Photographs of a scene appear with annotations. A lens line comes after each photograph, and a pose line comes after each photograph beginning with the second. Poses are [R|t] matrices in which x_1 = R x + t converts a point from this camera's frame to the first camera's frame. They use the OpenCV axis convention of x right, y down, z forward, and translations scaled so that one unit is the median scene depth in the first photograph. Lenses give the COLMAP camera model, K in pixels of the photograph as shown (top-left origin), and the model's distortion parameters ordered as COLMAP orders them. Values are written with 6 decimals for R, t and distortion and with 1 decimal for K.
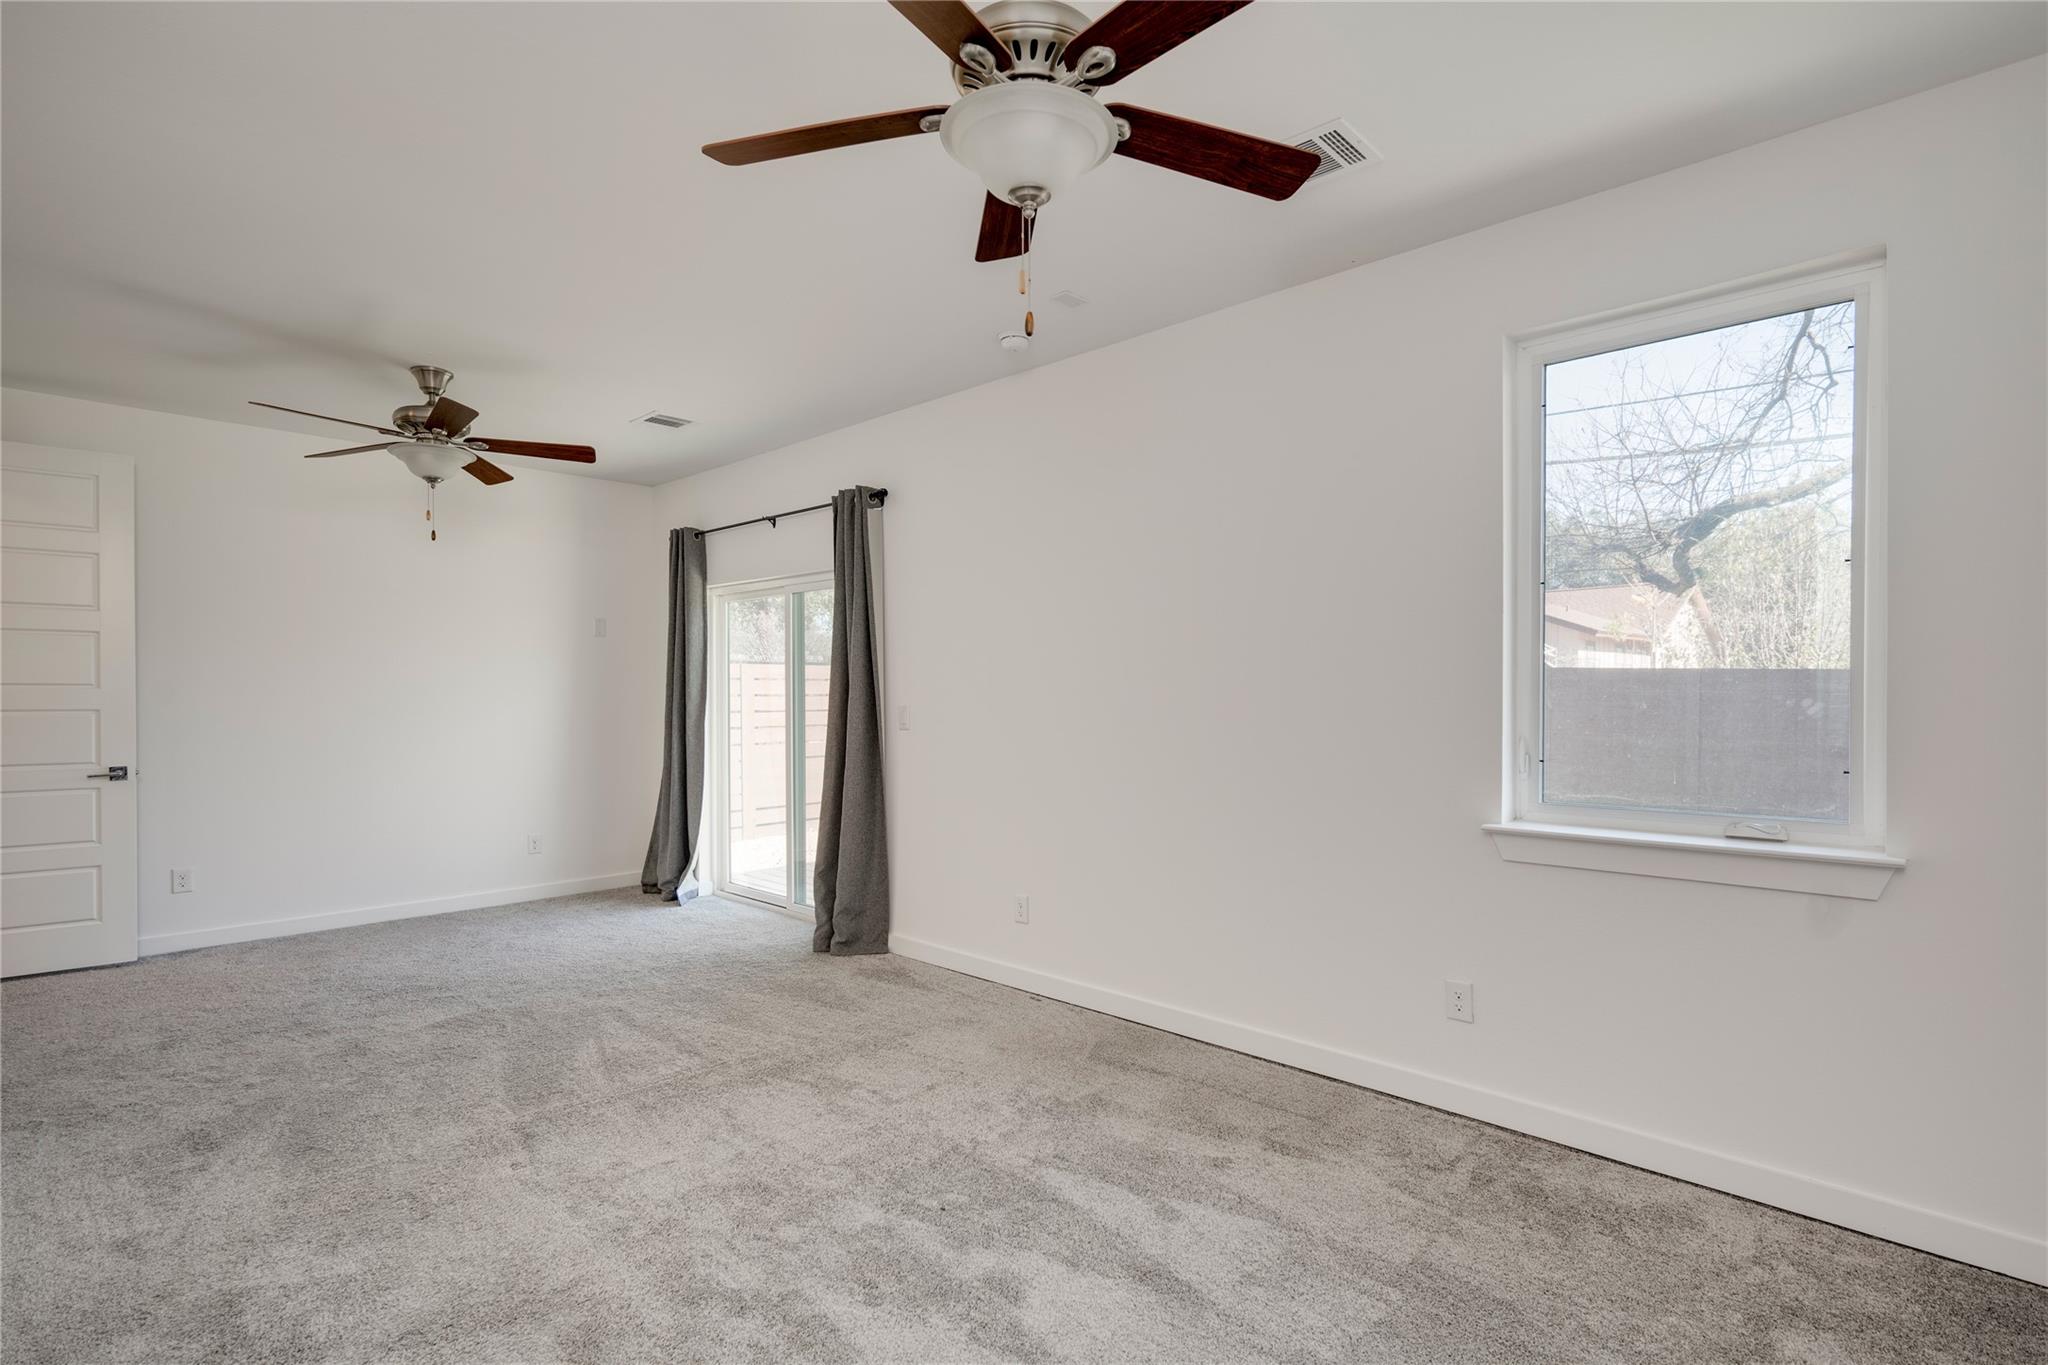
lens RADIAL K [[997.7, 0, 1030.5], [0, 997.7, 714.9], [0, 0, 1]] dist [-0.001865, 0.000076]
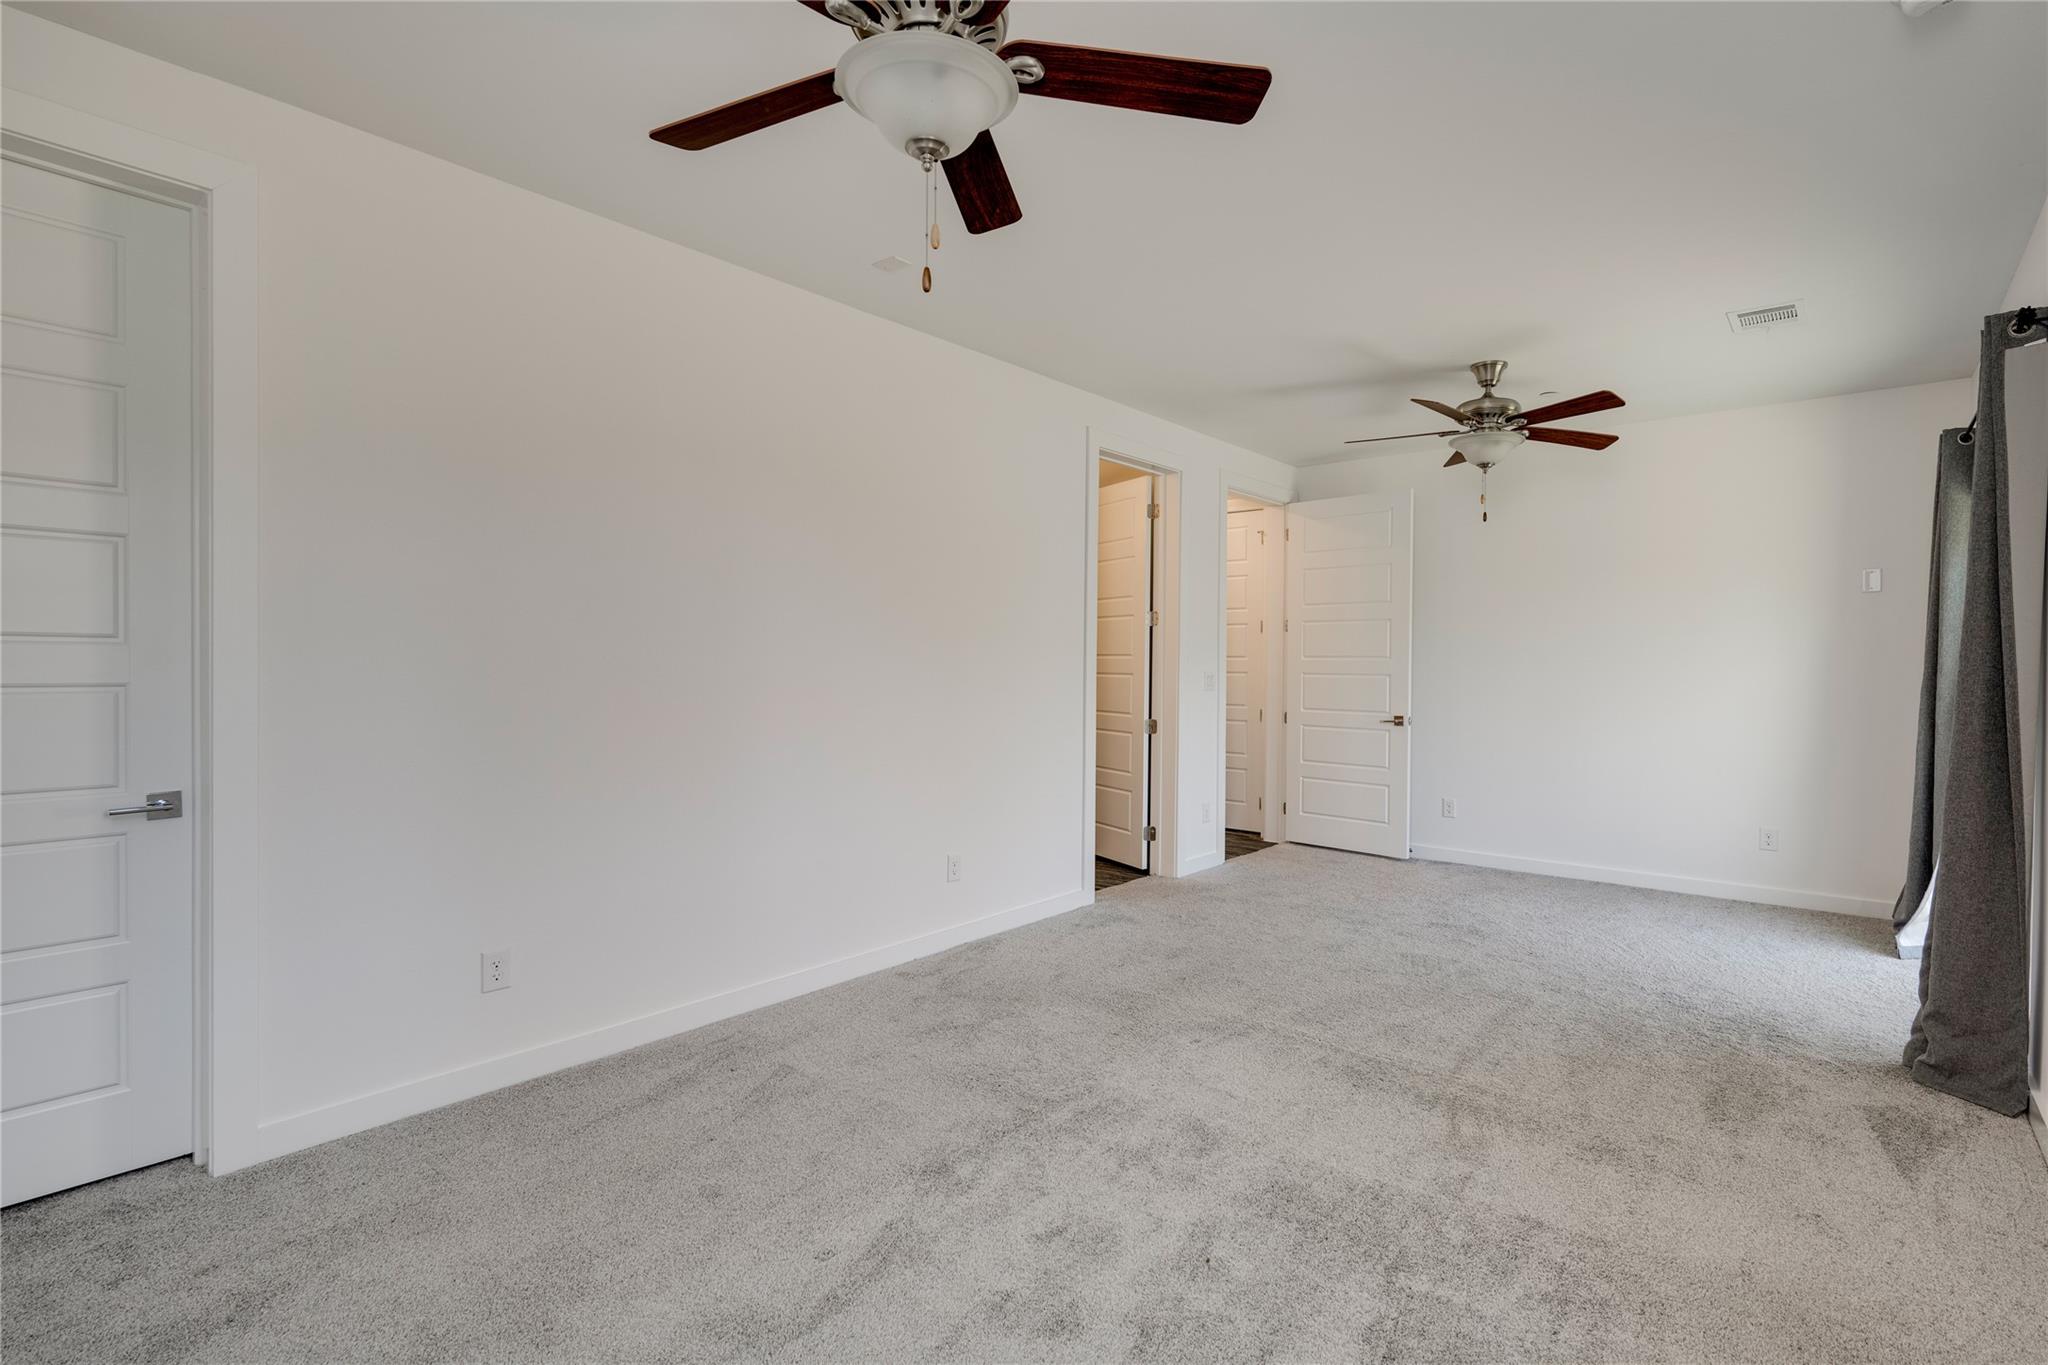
lens RADIAL K [[946.0, 0, 1024.0], [0, 946.0, 682.5], [0, 0, 1]] dist [-0.000094, -0.000002]
pose [[0.066469, 0.020732, -0.997573, 0.402898], [-0.025585, 0.999491, 0.019067, -0.006634], [0.997460, 0.024256, 0.066965, 0.446627]]
